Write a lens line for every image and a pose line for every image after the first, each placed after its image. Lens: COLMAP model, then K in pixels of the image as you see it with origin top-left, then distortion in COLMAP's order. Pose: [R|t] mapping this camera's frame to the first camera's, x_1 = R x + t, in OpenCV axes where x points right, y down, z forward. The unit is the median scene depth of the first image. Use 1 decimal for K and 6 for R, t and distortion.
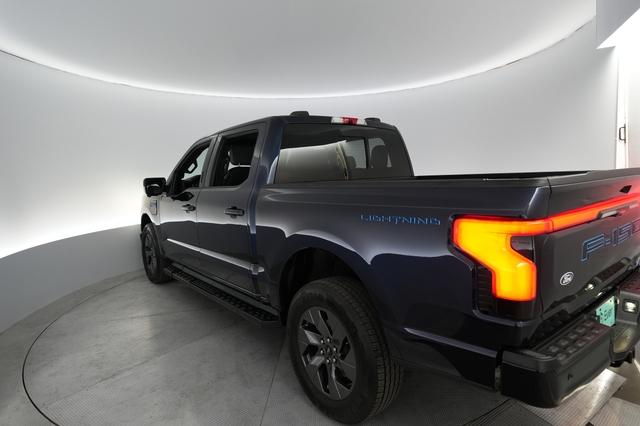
lens RADIAL K [[382.5, 0, 320.0], [0, 382.5, 213.0], [0, 0, 1]] dist [0.004431, 0.002695]
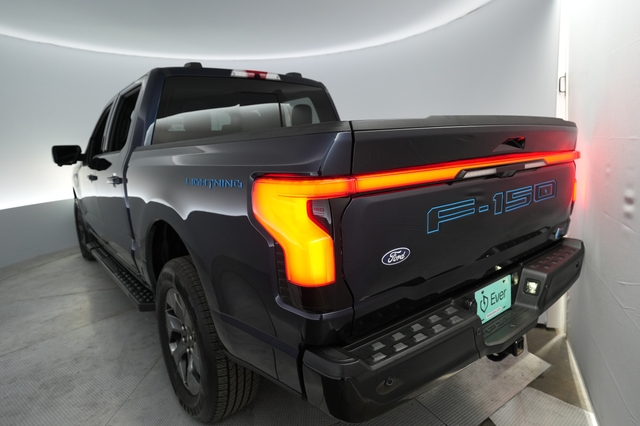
lens RADIAL K [[382.5, 0, 320.0], [0, 382.5, 213.0], [0, 0, 1]] dist [0.004431, 0.002695]
pose [[0.999936, -0.006461, -0.009337, 0.337891], [0.007070, 0.997753, 0.066631, 0.022792], [0.008886, -0.066692, 0.997734, 0.167321]]
